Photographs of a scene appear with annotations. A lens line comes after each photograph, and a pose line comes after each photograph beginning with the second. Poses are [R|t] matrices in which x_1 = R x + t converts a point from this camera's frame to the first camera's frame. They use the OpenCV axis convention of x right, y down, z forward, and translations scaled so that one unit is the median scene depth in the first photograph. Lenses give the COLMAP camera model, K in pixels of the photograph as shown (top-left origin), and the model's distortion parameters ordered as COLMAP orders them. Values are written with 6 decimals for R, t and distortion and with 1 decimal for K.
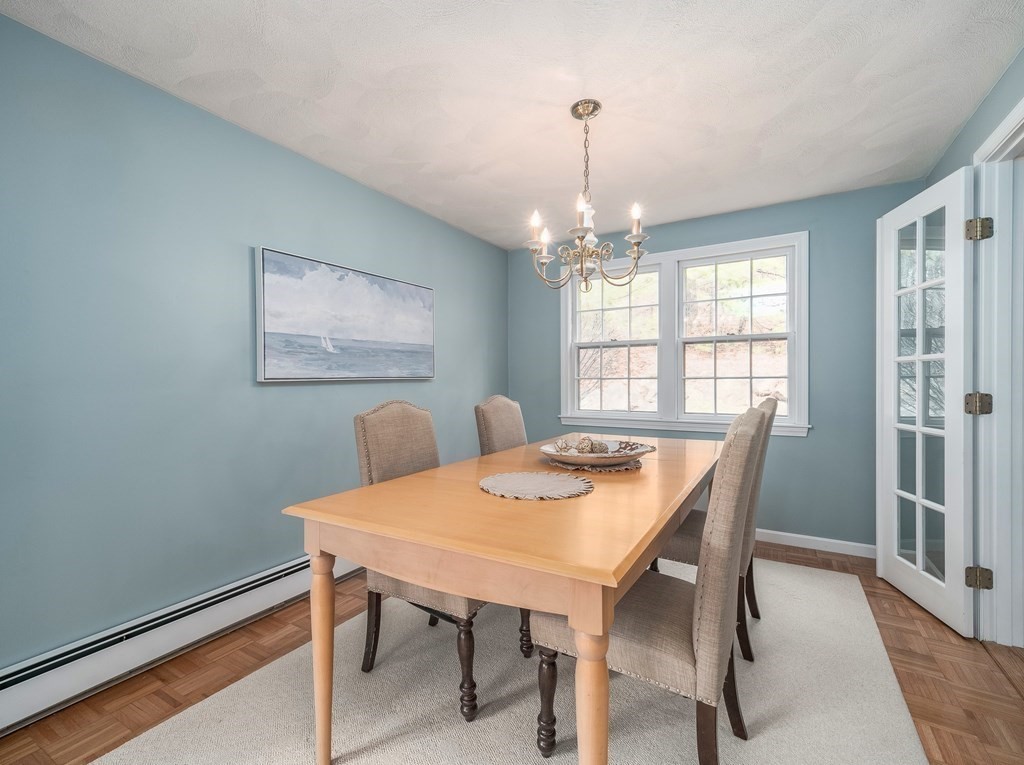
lens RADIAL K [[459.3, 0, 505.1], [0, 459.3, 384.6], [0, 0, 1]] dist [0.012235, -0.001899]
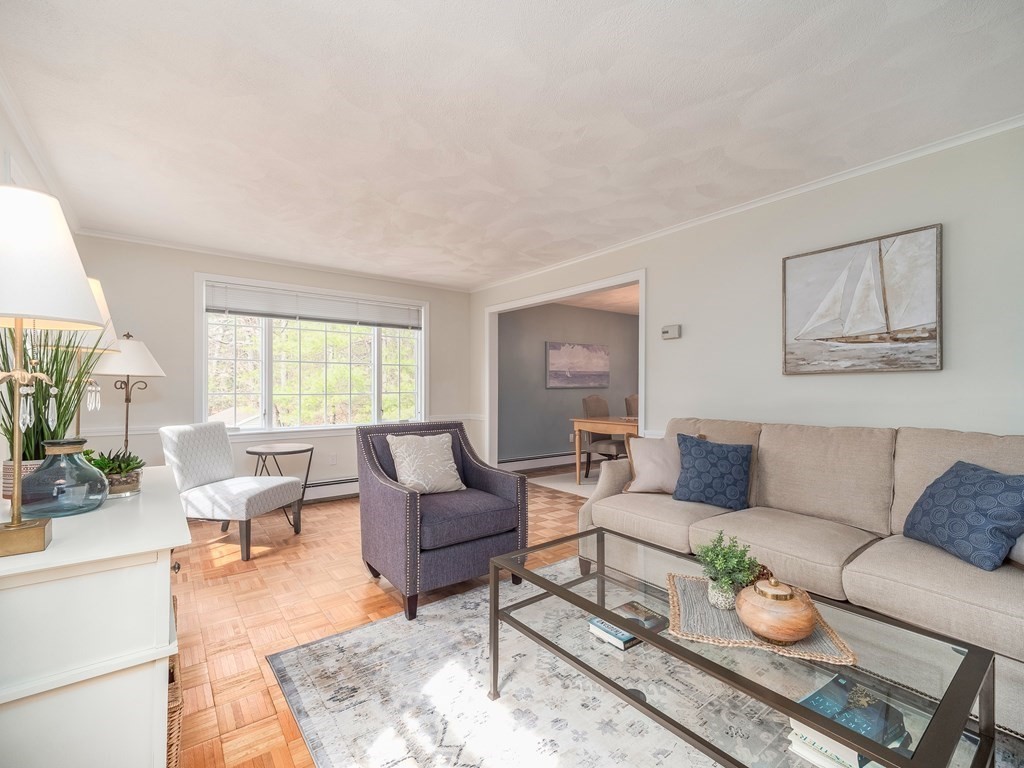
lens RADIAL K [[459.3, 0, 509.3], [0, 459.3, 388.8], [0, 0, 1]] dist [0.012235, -0.001899]
pose [[0.927005, 0.008890, -0.374943, 0.291539], [-0.010451, 0.999943, -0.002130, 0.007791], [0.374902, 0.005894, 0.927046, -1.572768]]
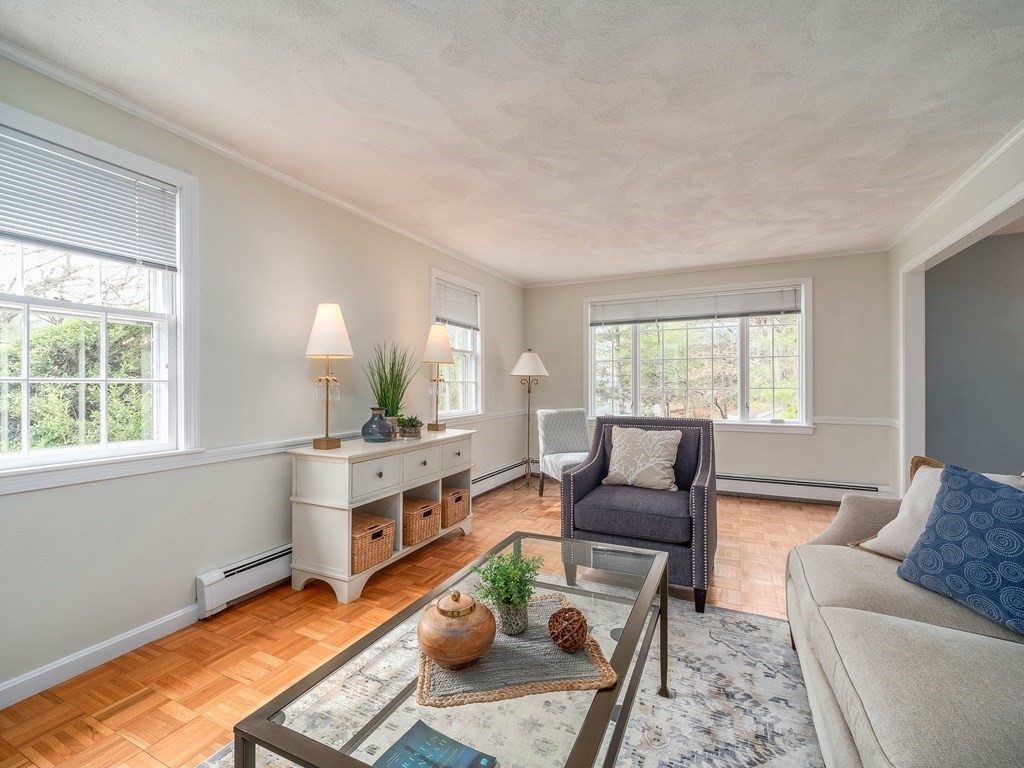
lens RADIAL K [[459.3, 0, 511.5], [0, 459.3, 384.9], [0, 0, 1]] dist [0.012235, -0.001899]
pose [[0.084601, 0.007700, -0.996385, 0.791573], [-0.004192, 0.999964, 0.007372, 0.004154], [0.996406, 0.003553, 0.084630, -1.020938]]
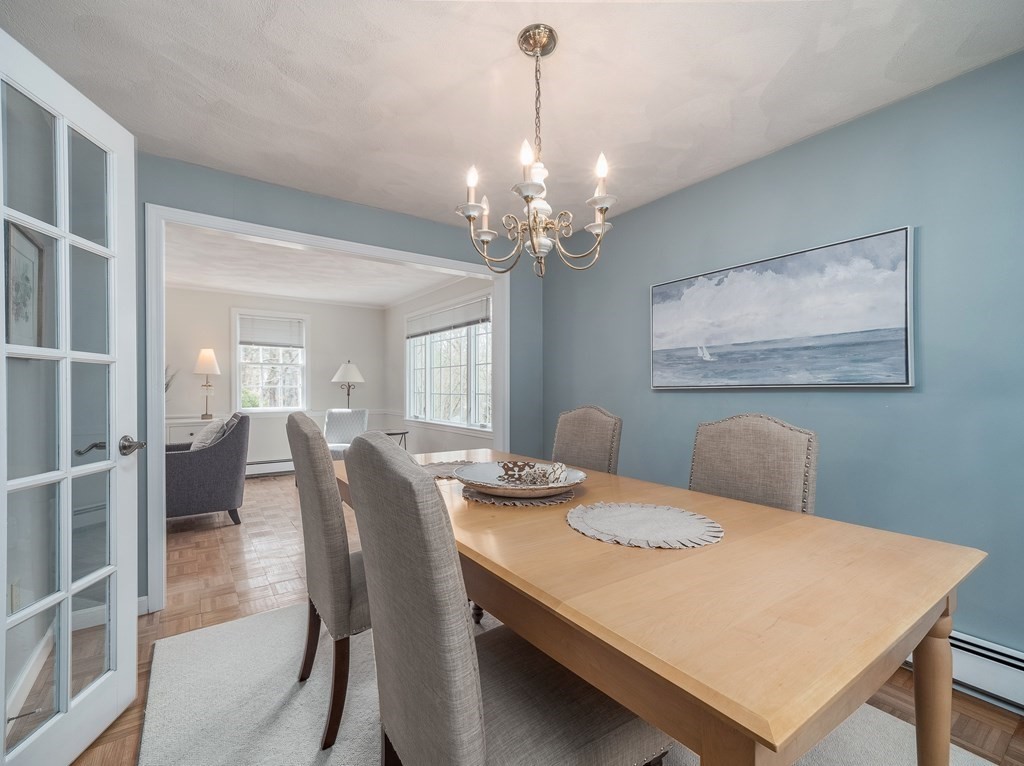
lens RADIAL K [[459.3, 0, 511.5], [0, 459.3, 392.5], [0, 0, 1]] dist [0.012235, -0.001899]
pose [[-0.405065, 0.013167, -0.914193, 0.740494], [-0.007910, 0.999808, 0.017905, -0.014670], [0.914254, 0.014484, -0.404883, 1.039598]]
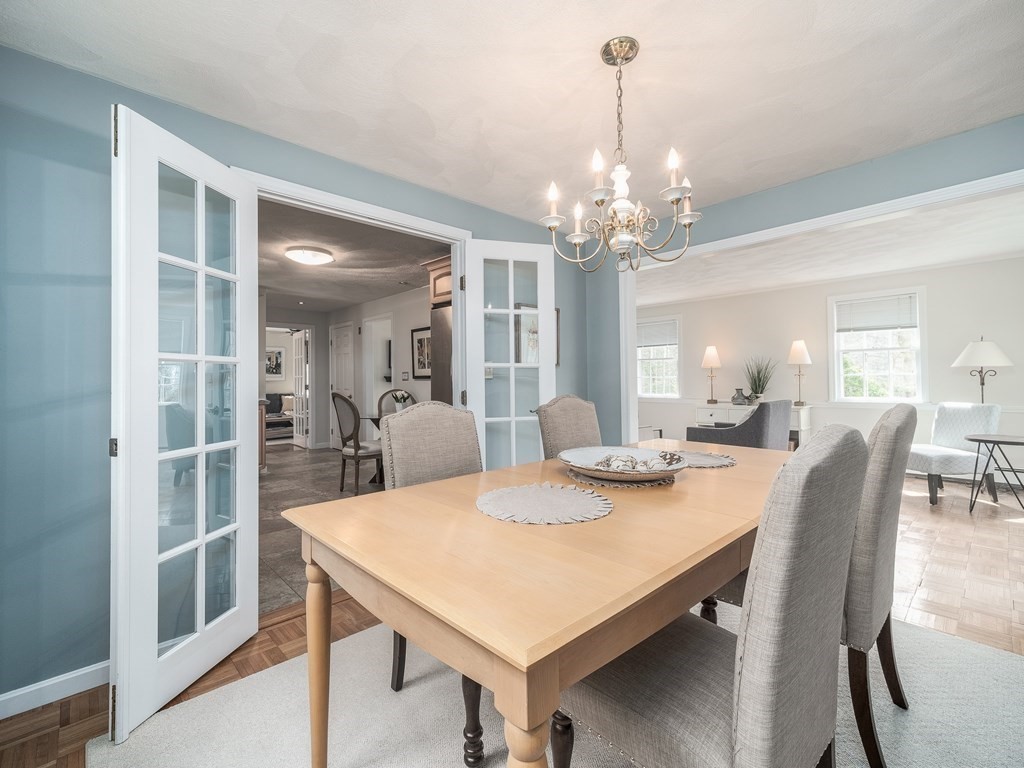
lens RADIAL K [[459.3, 0, 514.9], [0, 459.3, 374.0], [0, 0, 1]] dist [0.012235, -0.001899]
pose [[-0.965257, 0.019392, 0.260581, 0.118993], [0.017740, 0.999805, -0.008688, -0.007099], [-0.260699, -0.003764, -0.965413, 1.463252]]
